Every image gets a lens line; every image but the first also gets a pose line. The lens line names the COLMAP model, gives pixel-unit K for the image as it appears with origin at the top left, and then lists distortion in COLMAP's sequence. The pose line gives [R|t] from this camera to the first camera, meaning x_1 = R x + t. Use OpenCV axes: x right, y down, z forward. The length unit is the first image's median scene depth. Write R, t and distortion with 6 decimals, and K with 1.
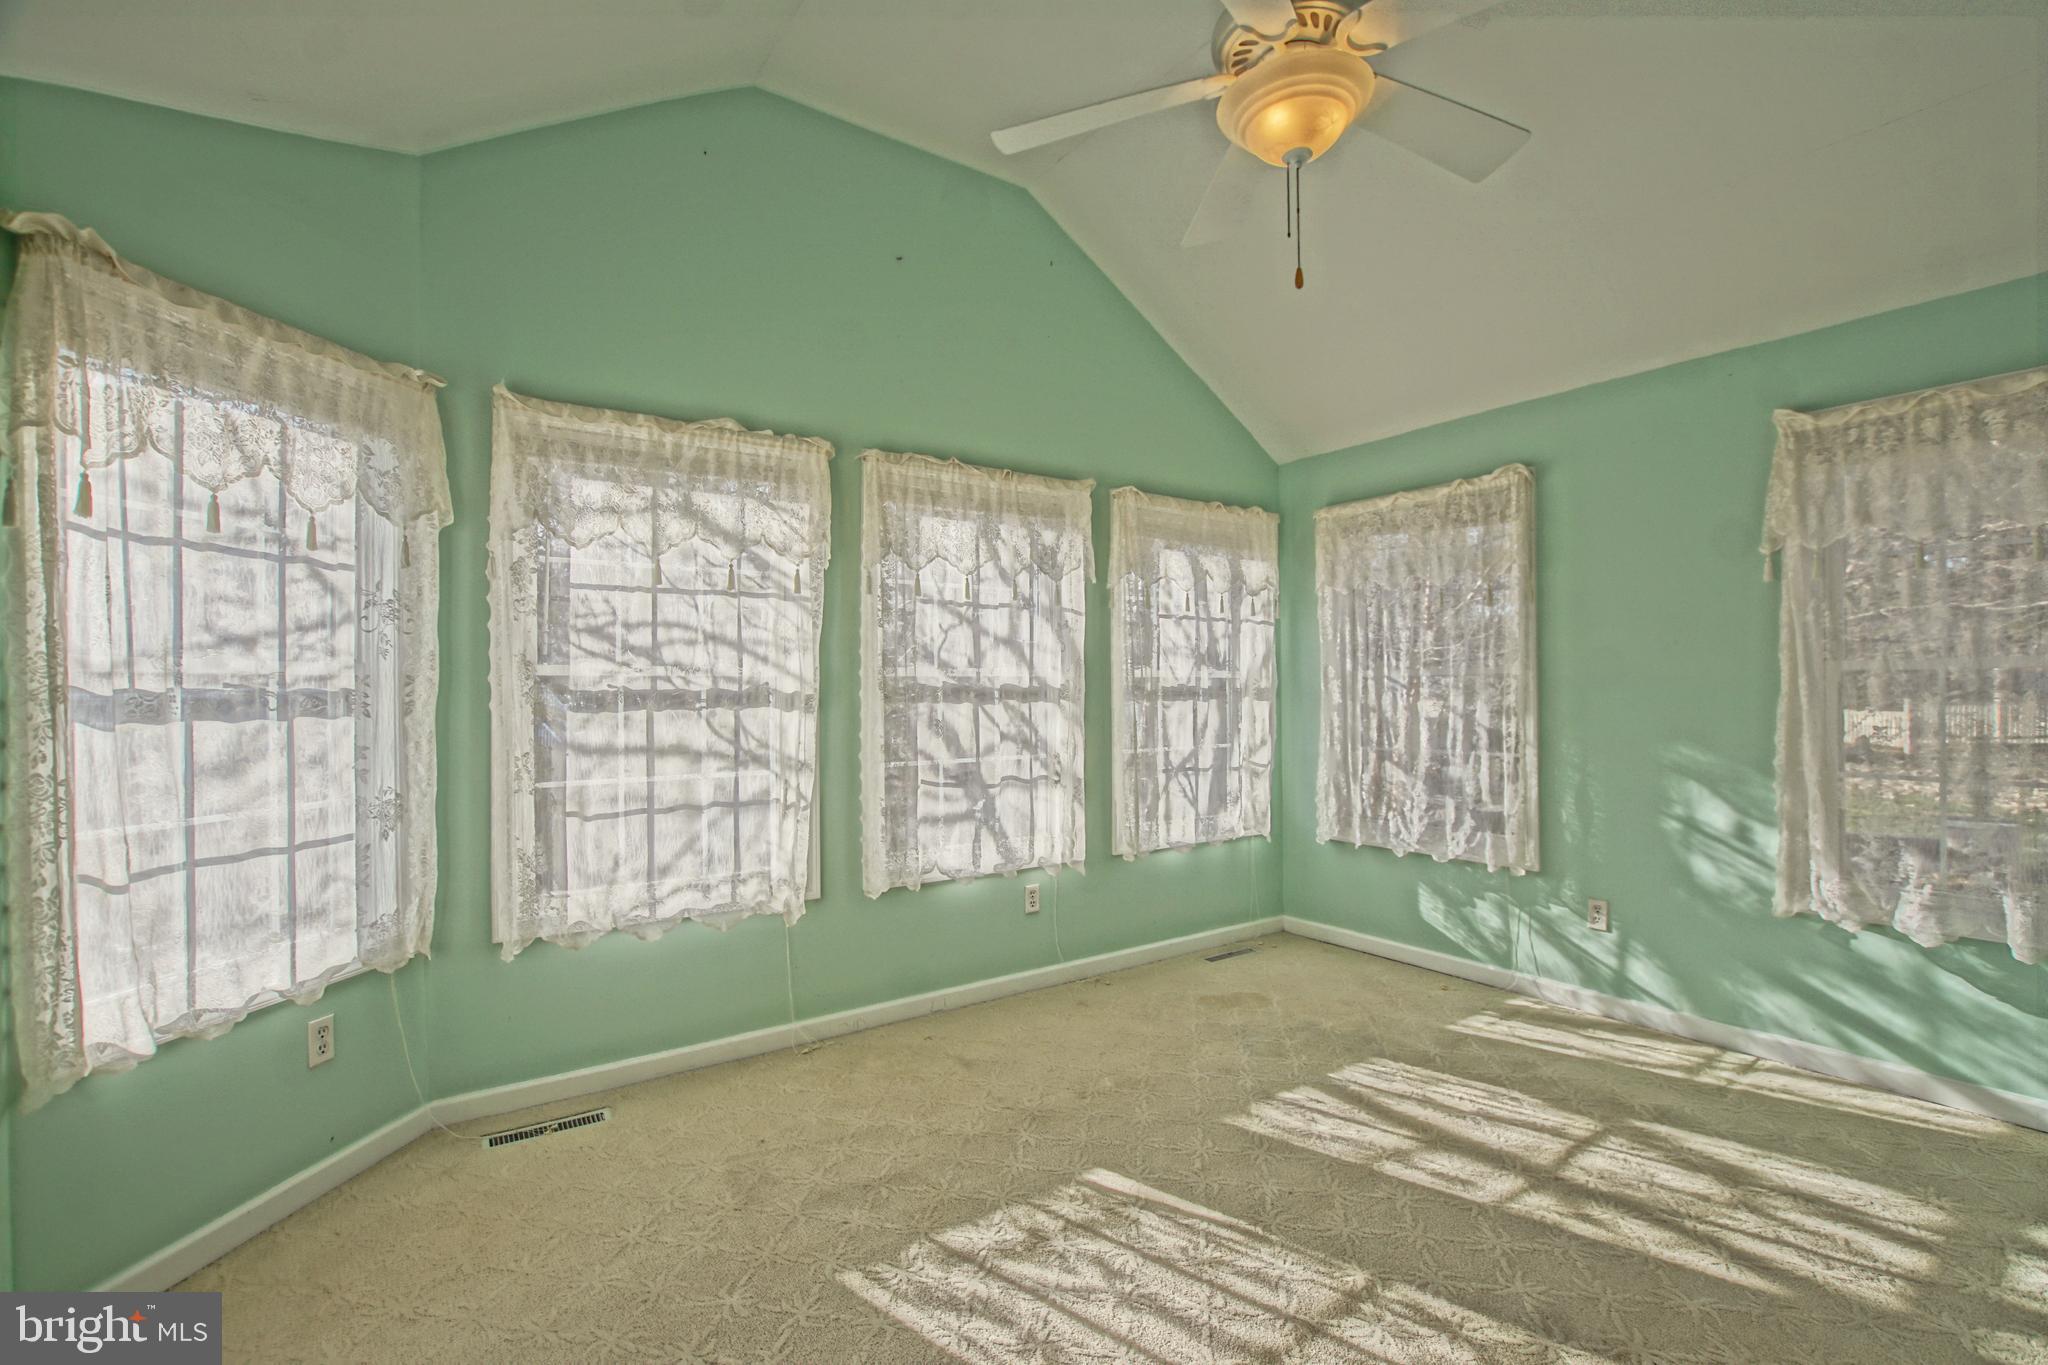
lens RADIAL K [[908.0, 0, 1042.8], [0, 908.0, 686.7], [0, 0, 1]] dist [-0.028216, 0.000904]
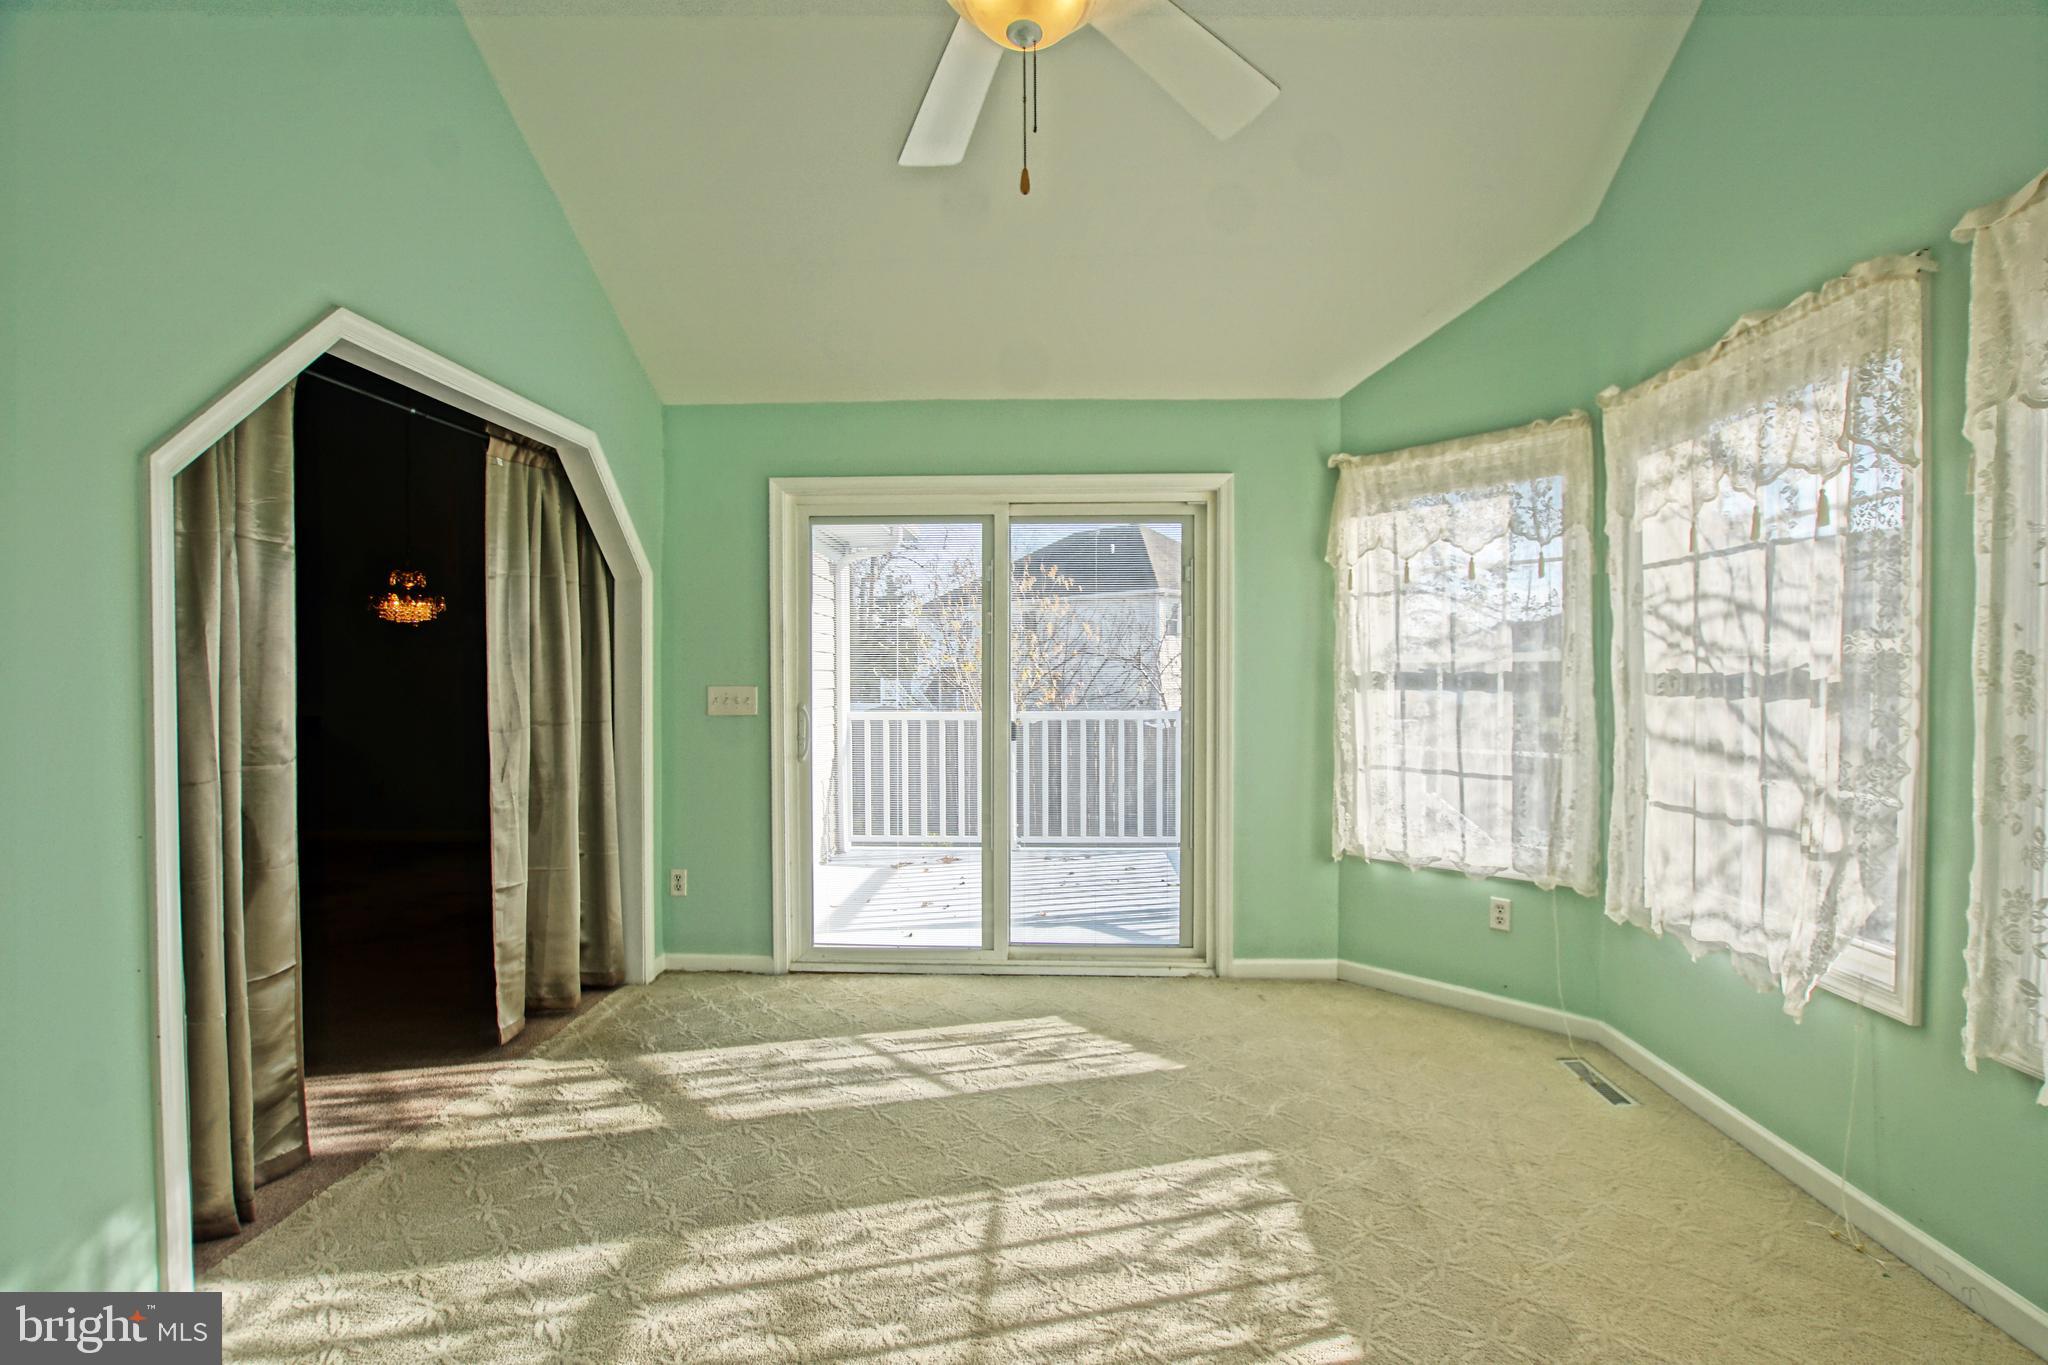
lens RADIAL K [[908.0, 0, 1042.8], [0, 908.0, 686.7], [0, 0, 1]] dist [-0.028216, 0.000904]
pose [[-0.617385, 0.018968, -0.786432, 0.833712], [0.007764, 0.999807, 0.018019, -0.005527], [0.786622, 0.005019, -0.617414, 1.363706]]
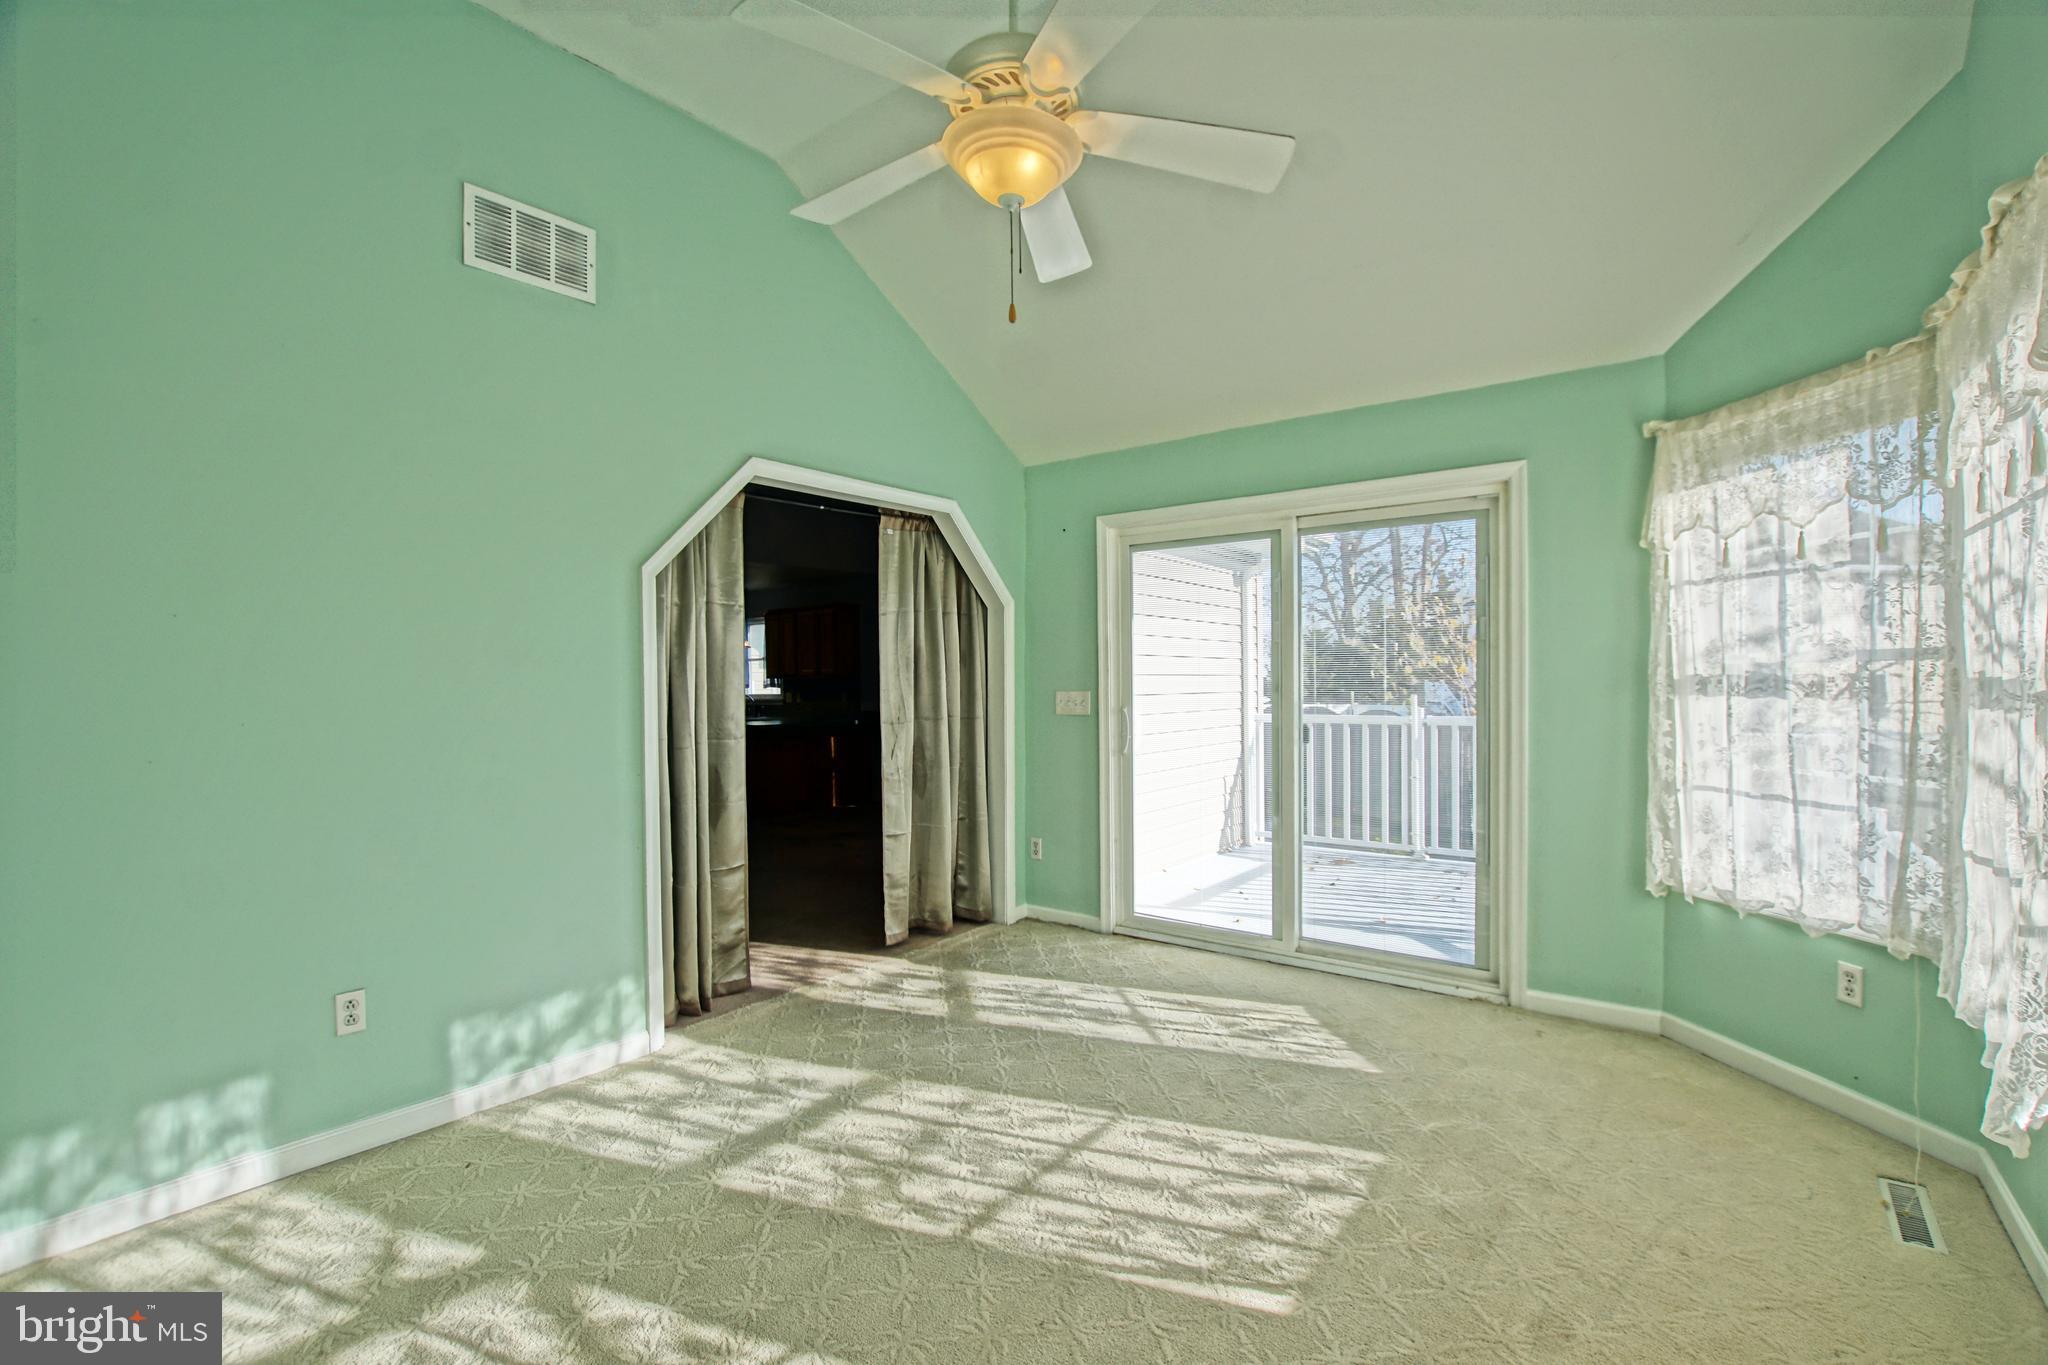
lens RADIAL K [[908.0, 0, 1042.8], [0, 908.0, 686.7], [0, 0, 1]] dist [-0.028216, 0.000904]
pose [[-0.954771, 0.018284, -0.296778, 0.522438], [0.016727, 0.999830, 0.007786, -0.007416], [0.296870, 0.002470, -0.954915, 1.838864]]
